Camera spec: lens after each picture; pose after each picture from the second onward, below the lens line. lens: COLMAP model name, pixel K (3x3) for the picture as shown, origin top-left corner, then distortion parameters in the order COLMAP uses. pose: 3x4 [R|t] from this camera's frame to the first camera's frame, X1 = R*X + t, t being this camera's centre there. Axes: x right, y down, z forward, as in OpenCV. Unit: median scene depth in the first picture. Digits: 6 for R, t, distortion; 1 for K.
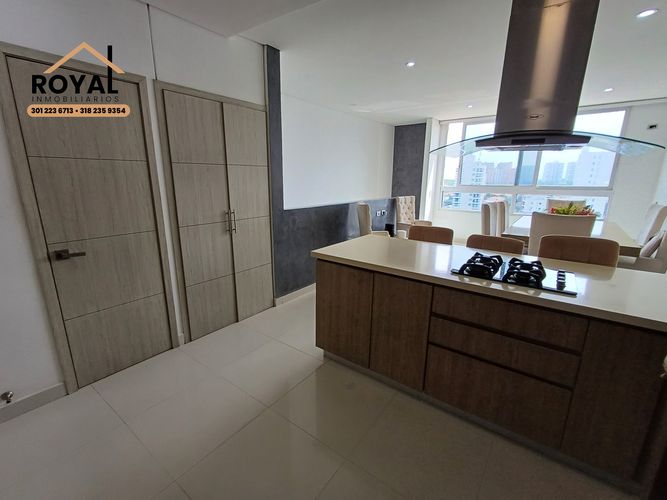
lens RADIAL K [[304.9, 0, 330.8], [0, 304.9, 247.5], [0, 0, 1]] dist [0.002953, 0.003109]
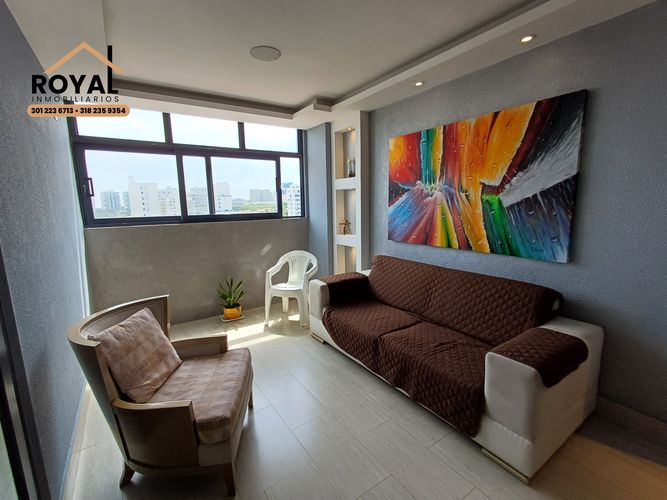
lens RADIAL K [[304.9, 0, 330.4], [0, 304.9, 251.2], [0, 0, 1]] dist [0.002953, 0.003109]
pose [[0.337498, -0.164057, 0.926920, 0.654020], [0.236905, 0.967804, 0.085034, -0.063657], [-0.911027, 0.190893, 0.365498, 0.285740]]
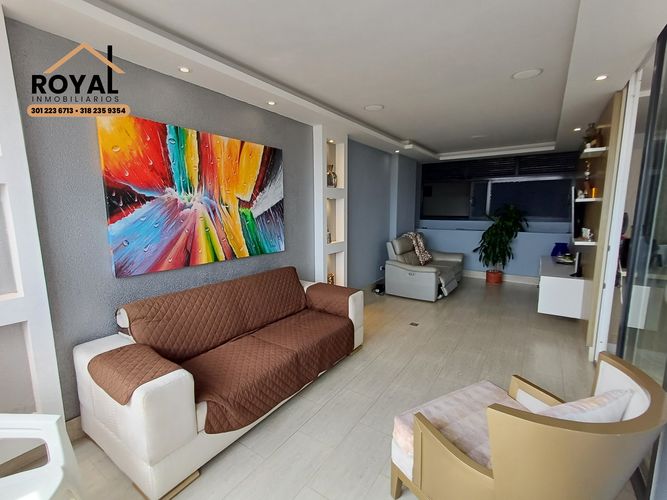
lens RADIAL K [[304.9, 0, 327.1], [0, 304.9, 252.4], [0, 0, 1]] dist [0.002953, 0.003109]
pose [[-0.999527, 0.004419, -0.030438, 1.079700], [-0.006969, 0.931338, 0.364088, -0.187879], [0.029957, 0.364128, -0.930867, 0.809941]]
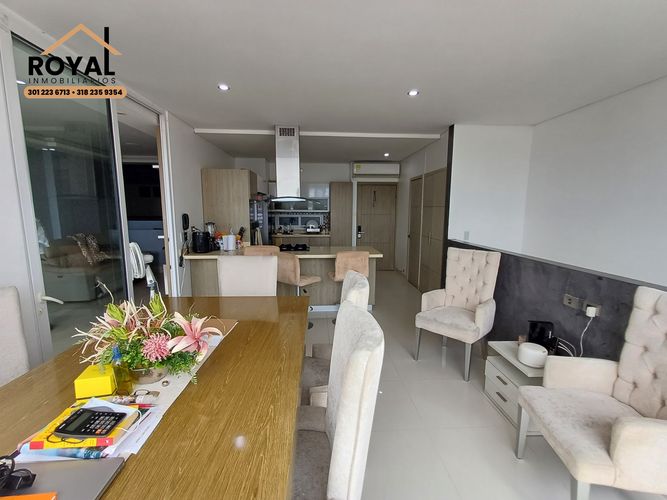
lens RADIAL K [[304.9, 0, 332.8], [0, 304.9, 250.4], [0, 0, 1]] dist [0.002953, 0.003109]
pose [[-0.772238, 0.076473, -0.630715, 0.703369], [-0.155157, 0.939971, 0.303942, -0.267135], [0.616097, 0.332575, -0.714016, 1.112727]]
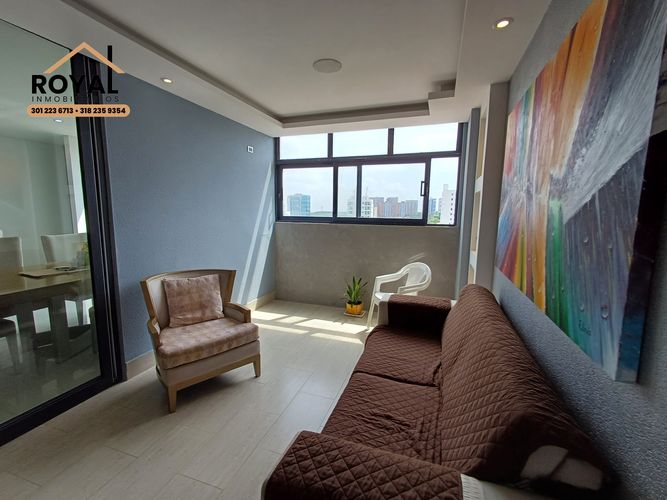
lens RADIAL K [[304.9, 0, 331.4], [0, 304.9, 250.3], [0, 0, 1]] dist [0.002953, 0.003109]
pose [[0.955178, -0.036220, 0.293807, 0.973102], [0.063942, 0.994301, -0.085303, 0.003679], [-0.289043, 0.100267, 0.952051, 0.030371]]
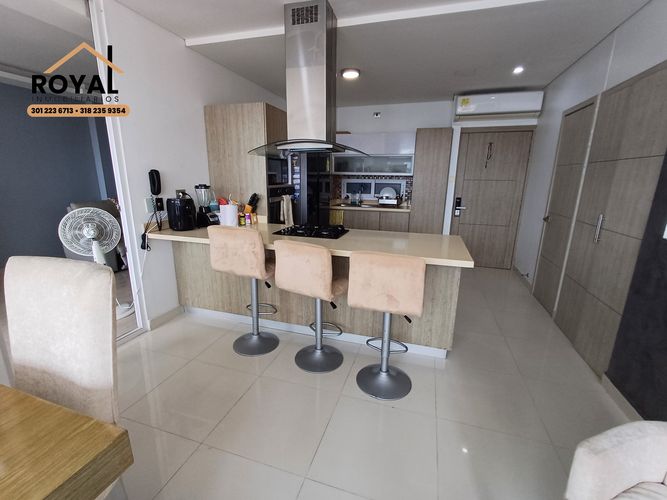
lens RADIAL K [[304.9, 0, 331.1], [0, 304.9, 250.1], [0, 0, 1]] dist [0.002953, 0.003109]
pose [[-0.947418, 0.055292, -0.315185, 0.365796], [-0.093578, 0.894030, 0.438125, -0.189217], [0.306009, 0.444582, -0.841846, 0.867235]]
